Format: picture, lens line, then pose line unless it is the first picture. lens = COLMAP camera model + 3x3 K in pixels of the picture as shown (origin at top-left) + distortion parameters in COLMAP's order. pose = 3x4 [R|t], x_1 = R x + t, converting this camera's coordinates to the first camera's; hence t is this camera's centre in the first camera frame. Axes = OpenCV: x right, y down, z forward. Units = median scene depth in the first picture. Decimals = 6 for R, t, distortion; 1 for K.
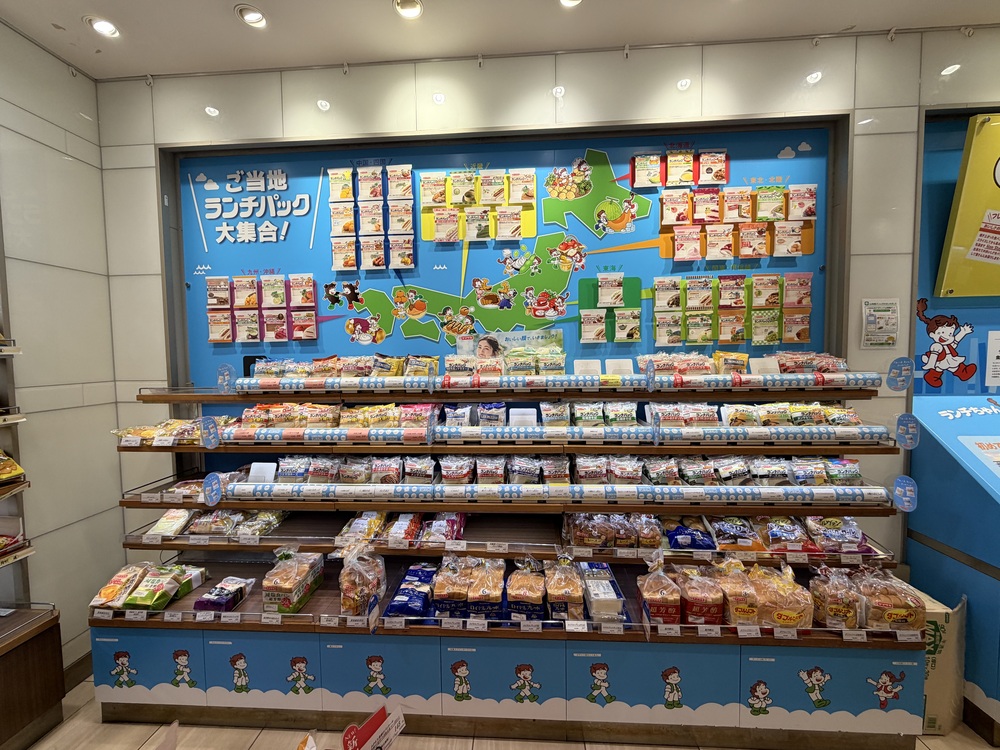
lens RADIAL K [[400.1, 0, 498.1], [0, 400.1, 372.2], [0, 0, 1]] dist [0.003050, 0.000363]
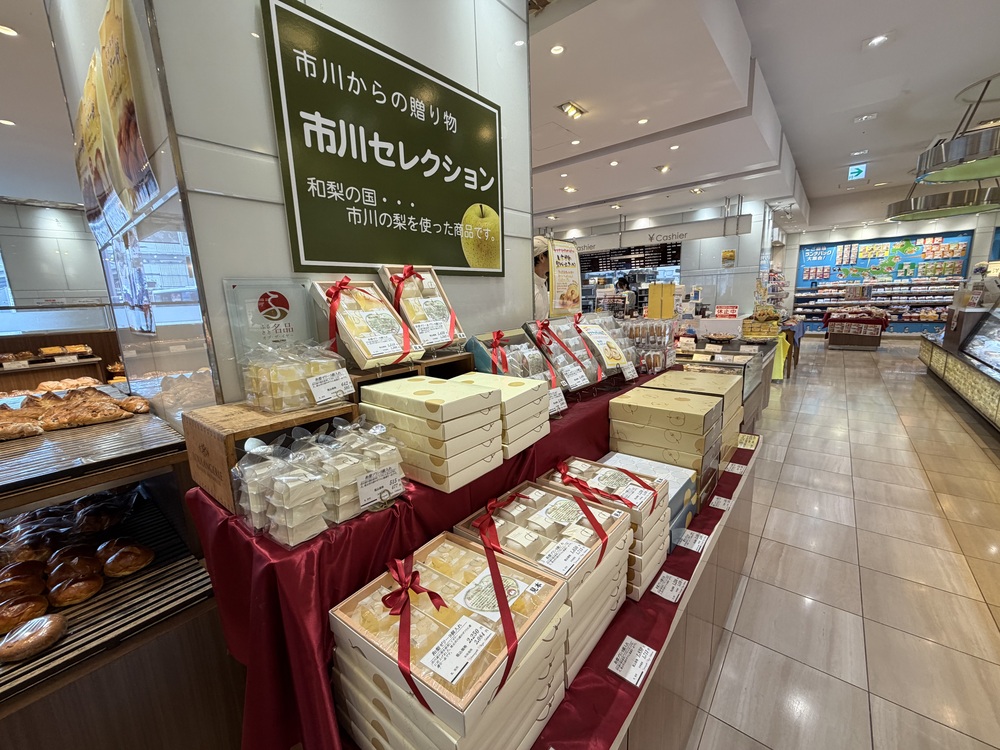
lens RADIAL K [[400.1, 0, 498.1], [0, 400.1, 372.2], [0, 0, 1]] dist [0.003050, 0.000363]
pose [[0.804701, 0.093838, -0.586217, -0.822744], [-0.003738, 0.988211, 0.153055, 0.392284], [0.593668, -0.120972, 0.795565, -6.635953]]
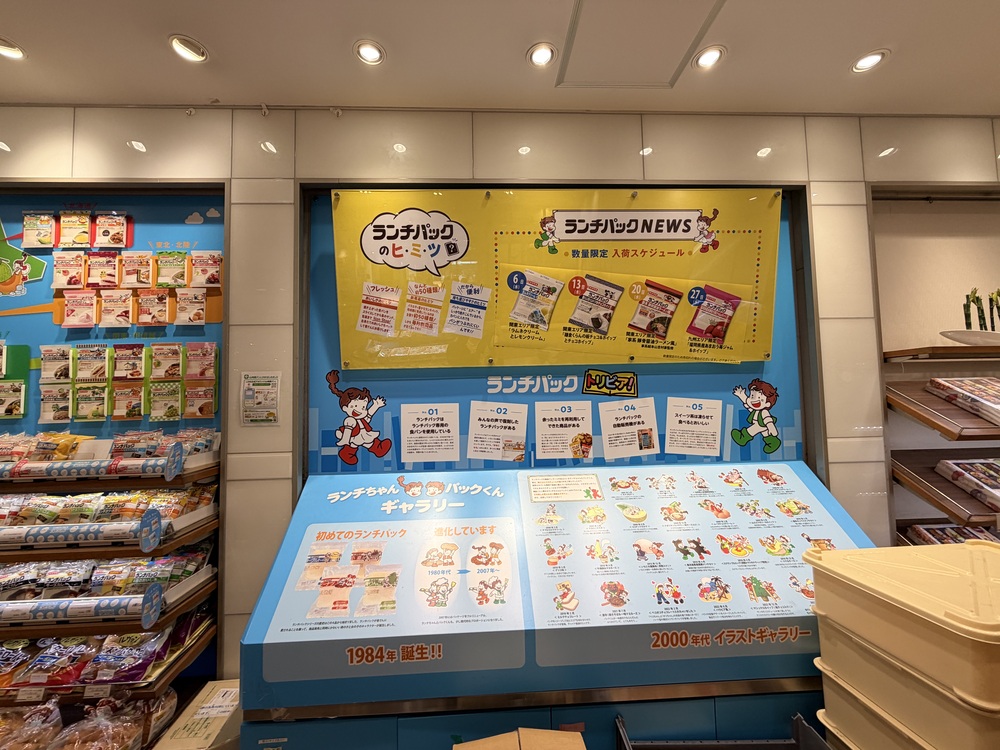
lens RADIAL K [[400.1, 0, 498.1], [0, 400.1, 372.2], [0, 0, 1]] dist [0.003050, 0.000363]
pose [[0.995490, -0.001077, 0.094859, 1.342625], [0.011122, 0.994365, -0.105427, -0.074245], [-0.094210, 0.106007, 0.989892, 0.027417]]
